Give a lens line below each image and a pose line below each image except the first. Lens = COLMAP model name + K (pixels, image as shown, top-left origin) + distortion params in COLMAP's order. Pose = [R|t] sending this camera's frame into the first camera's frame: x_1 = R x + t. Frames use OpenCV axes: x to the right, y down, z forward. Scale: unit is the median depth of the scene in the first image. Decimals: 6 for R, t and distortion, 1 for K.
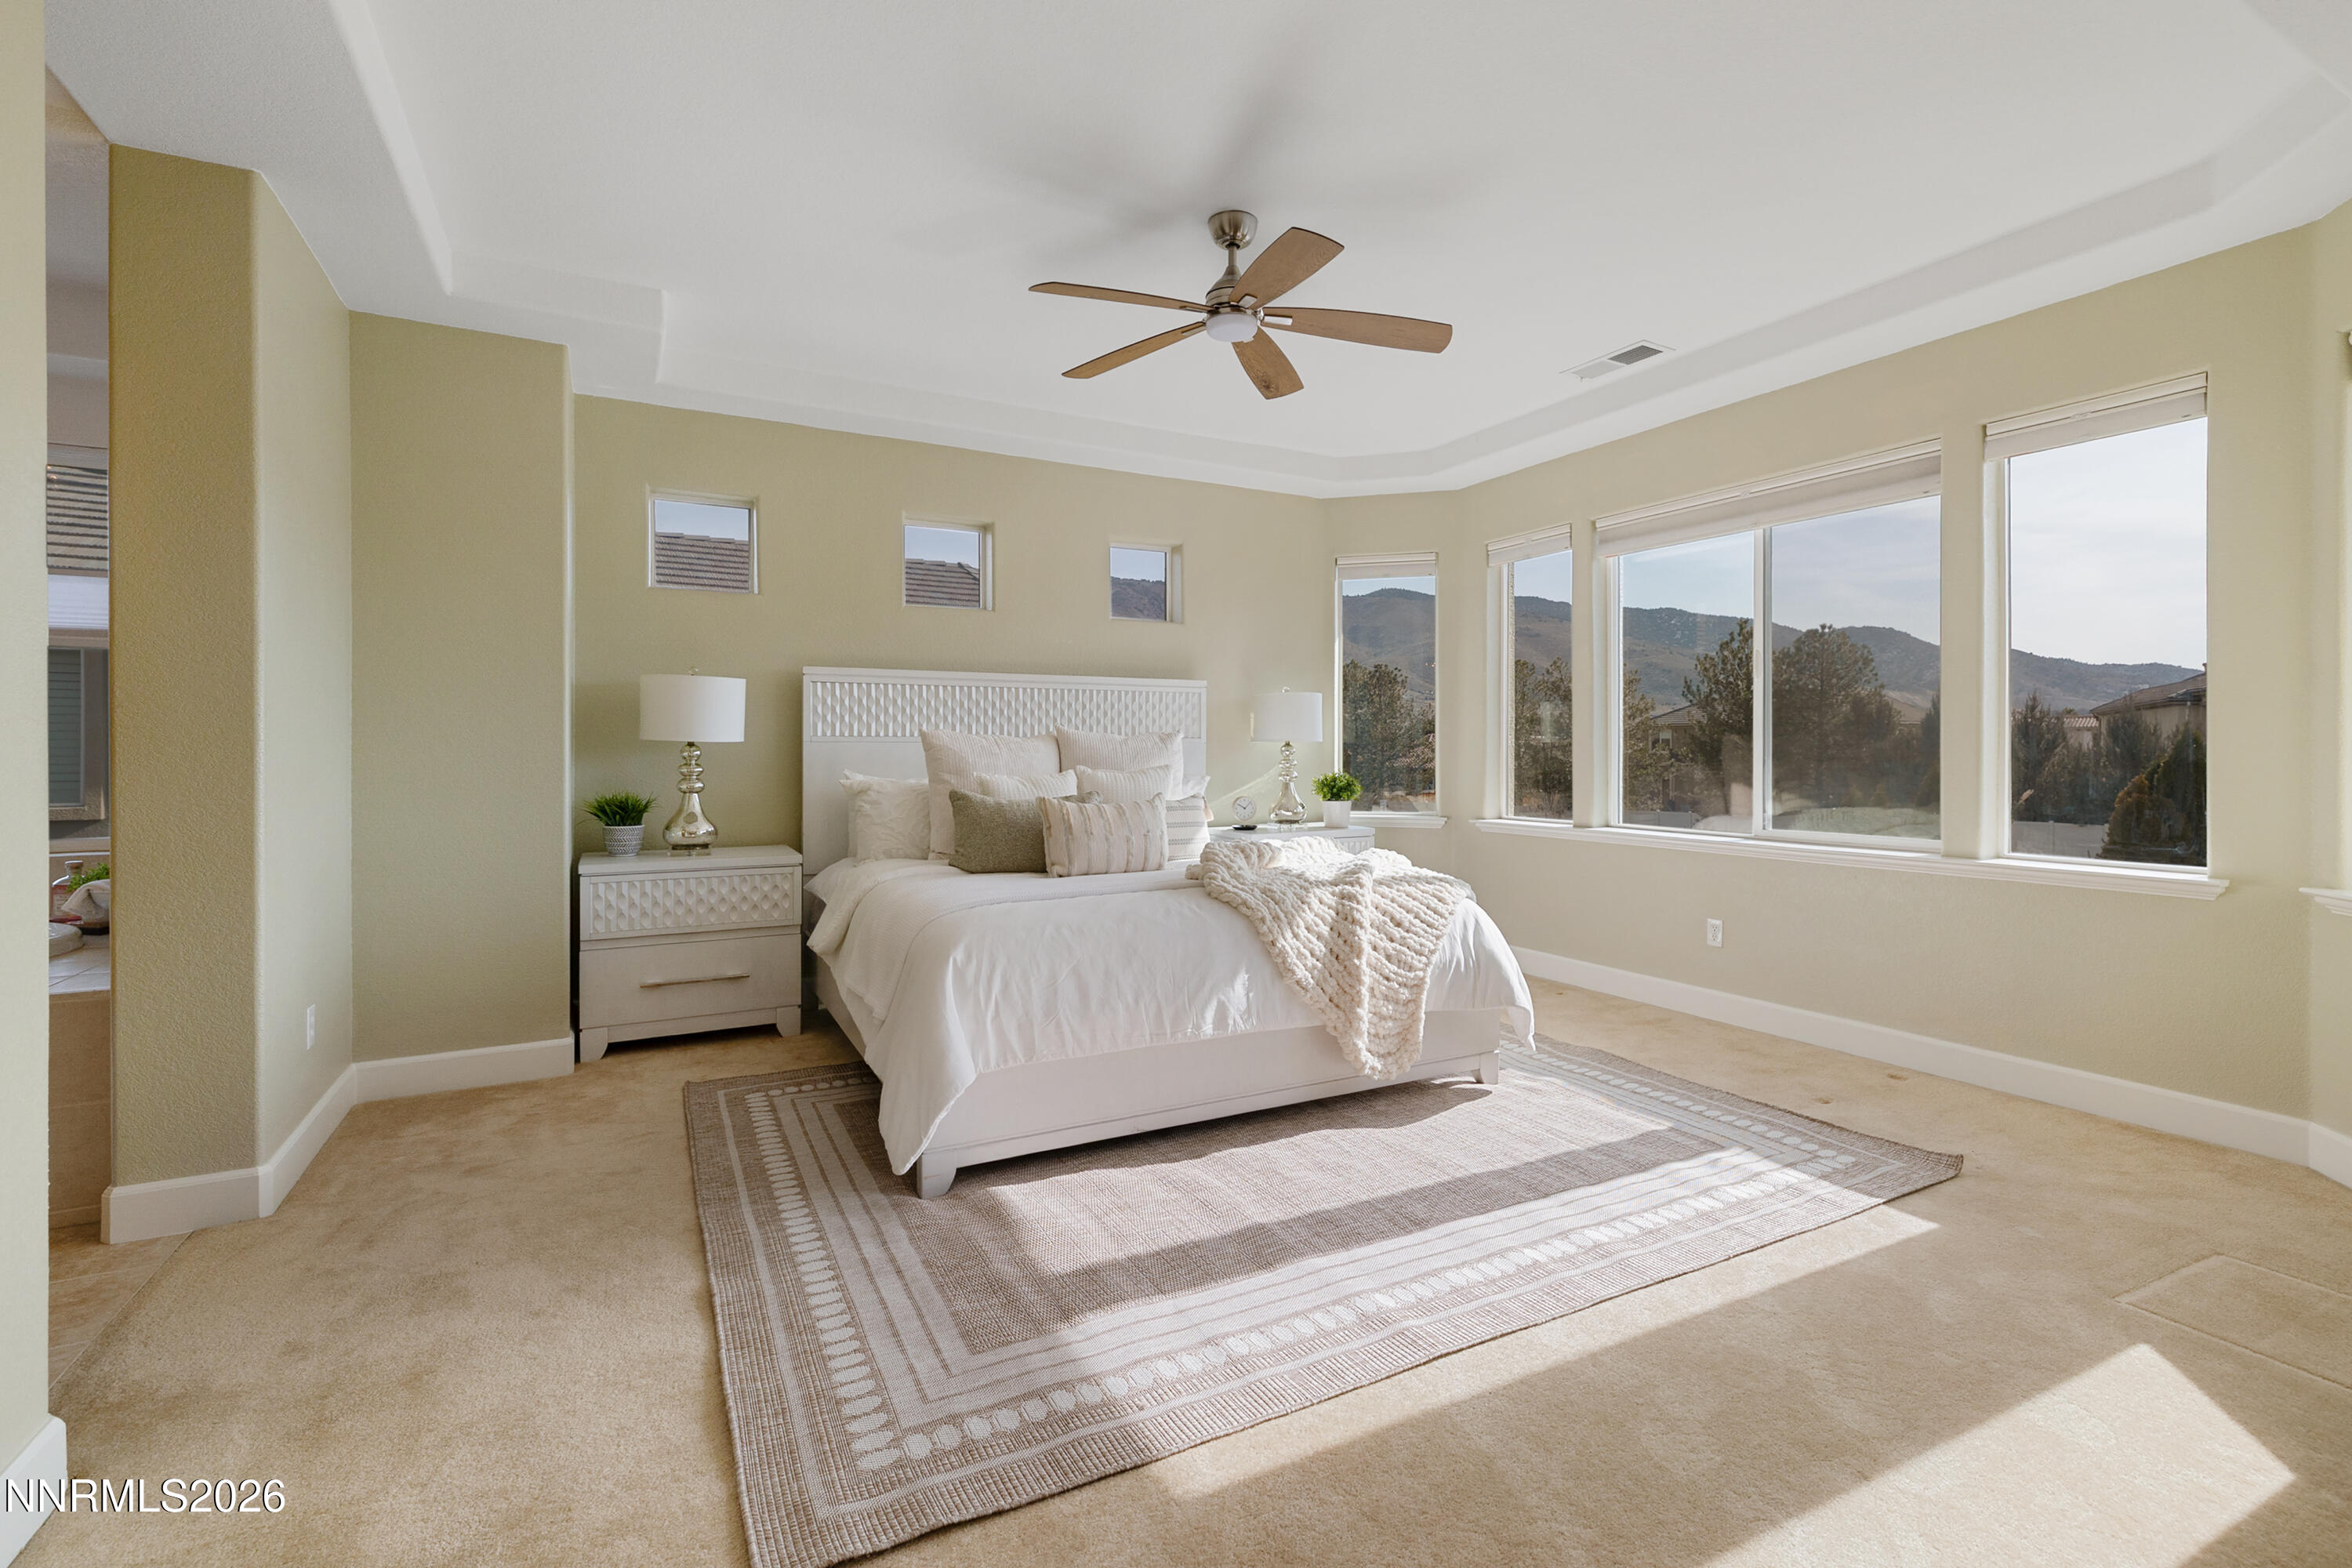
lens RADIAL K [[1041.6, 0, 1172.6], [0, 1041.6, 754.5], [0, 0, 1]] dist [-0.000660, 0.001874]
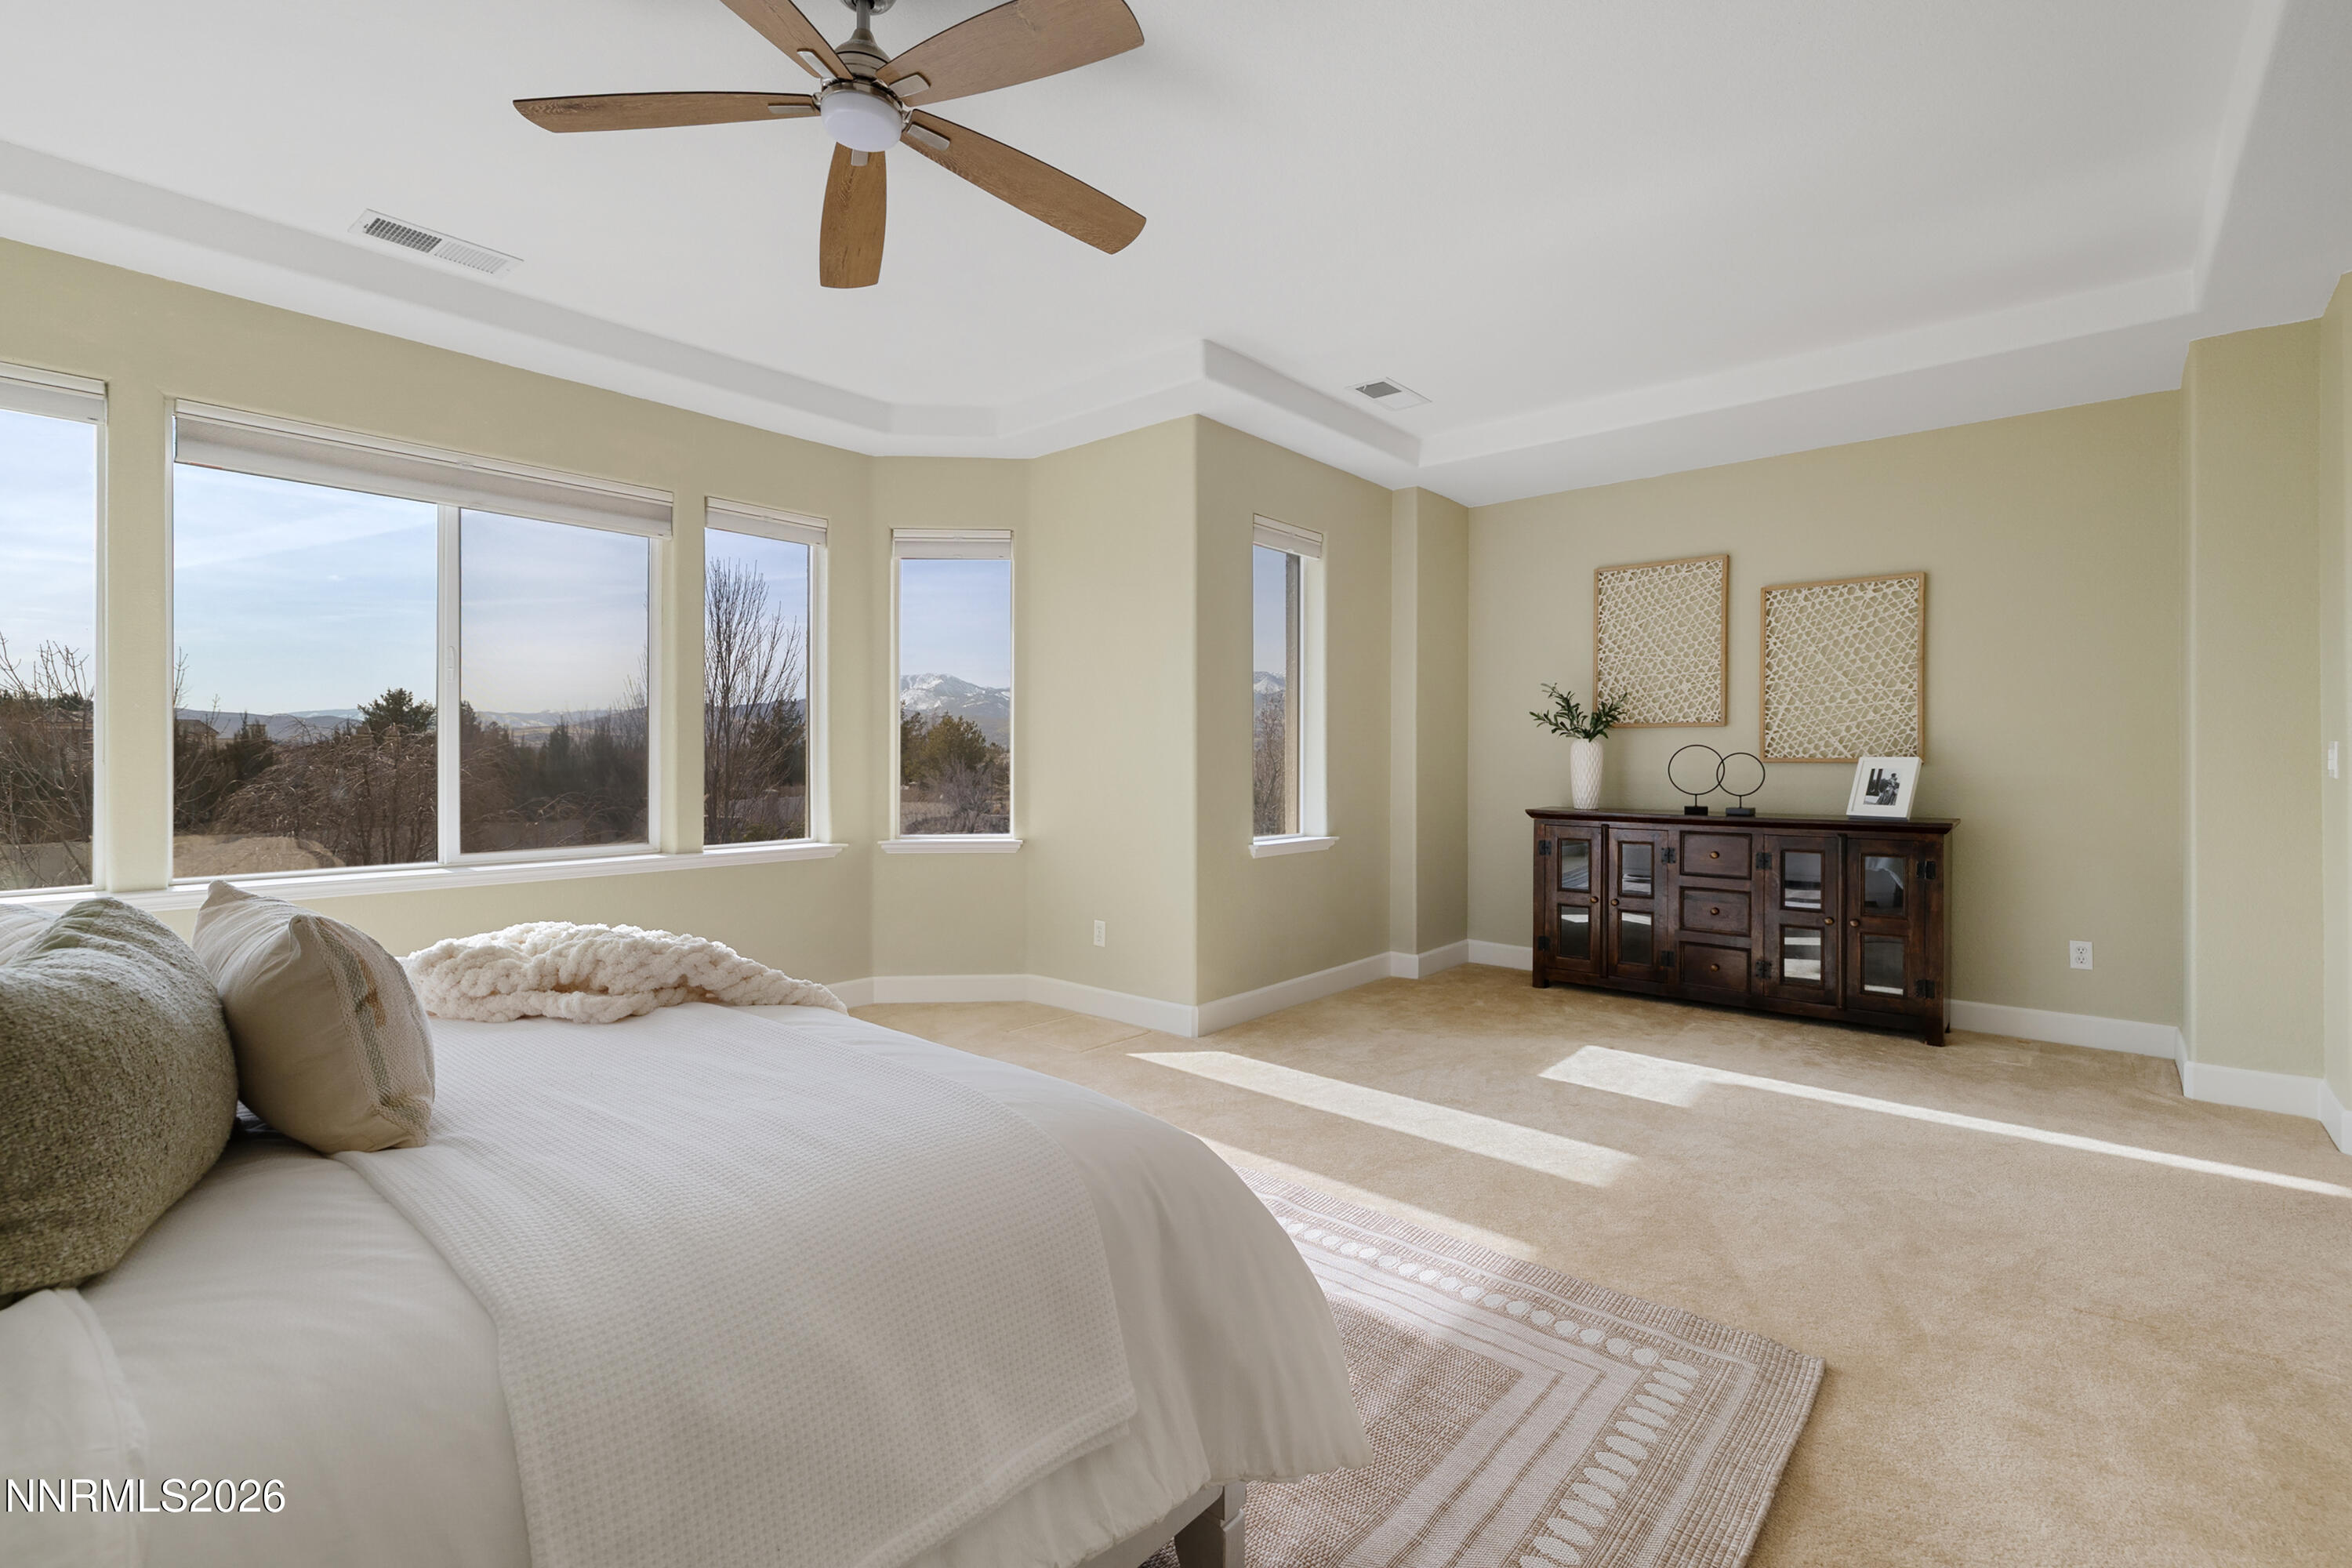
lens RADIAL K [[1041.6, 0, 1182.5], [0, 1041.6, 765.8], [0, 0, 1]] dist [-0.000660, 0.001874]
pose [[-0.368813, -0.002333, 0.929501, -0.597561], [0.012422, 0.999895, 0.007438, -0.003636], [-0.929421, 0.014289, -0.368745, 1.002995]]
